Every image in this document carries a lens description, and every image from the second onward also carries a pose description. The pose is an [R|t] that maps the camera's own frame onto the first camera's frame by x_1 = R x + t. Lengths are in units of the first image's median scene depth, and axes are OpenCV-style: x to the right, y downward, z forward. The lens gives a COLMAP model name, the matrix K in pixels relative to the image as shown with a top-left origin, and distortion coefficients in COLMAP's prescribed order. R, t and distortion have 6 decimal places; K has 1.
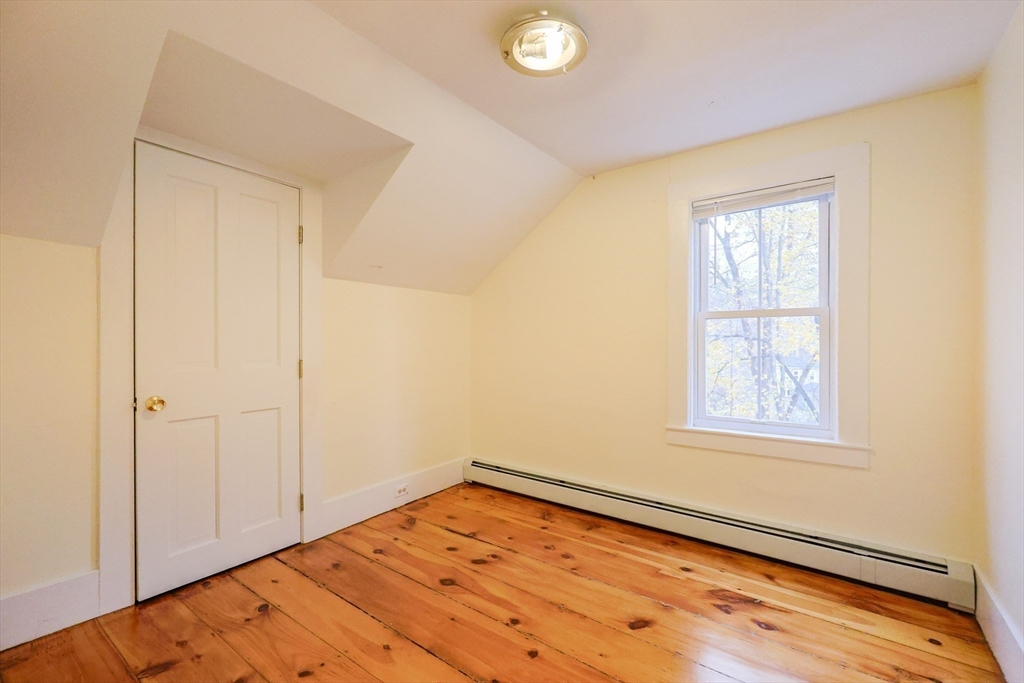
lens RADIAL K [[440.6, 0, 517.9], [0, 440.6, 344.4], [0, 0, 1]] dist [-0.005374, 0.002087]
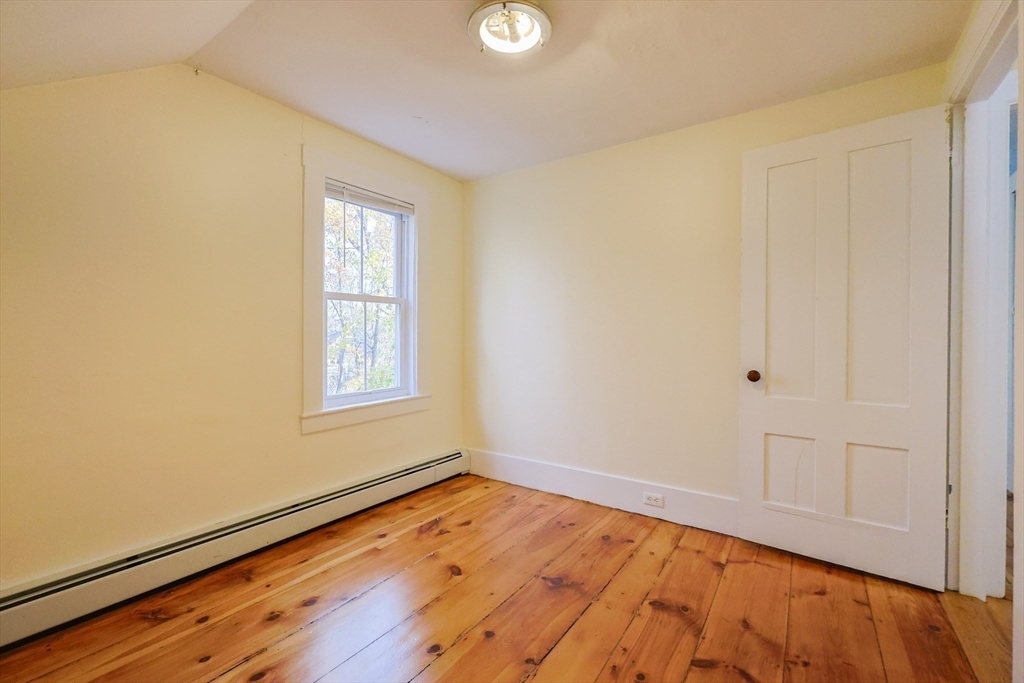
lens RADIAL K [[440.6, 0, 519.5], [0, 440.6, 340.3], [0, 0, 1]] dist [-0.005374, 0.002087]
pose [[-0.044047, -0.006863, 0.999006, -0.672729], [0.007890, 0.999943, 0.007218, 0.036900], [-0.998998, 0.008200, -0.043990, 0.703517]]
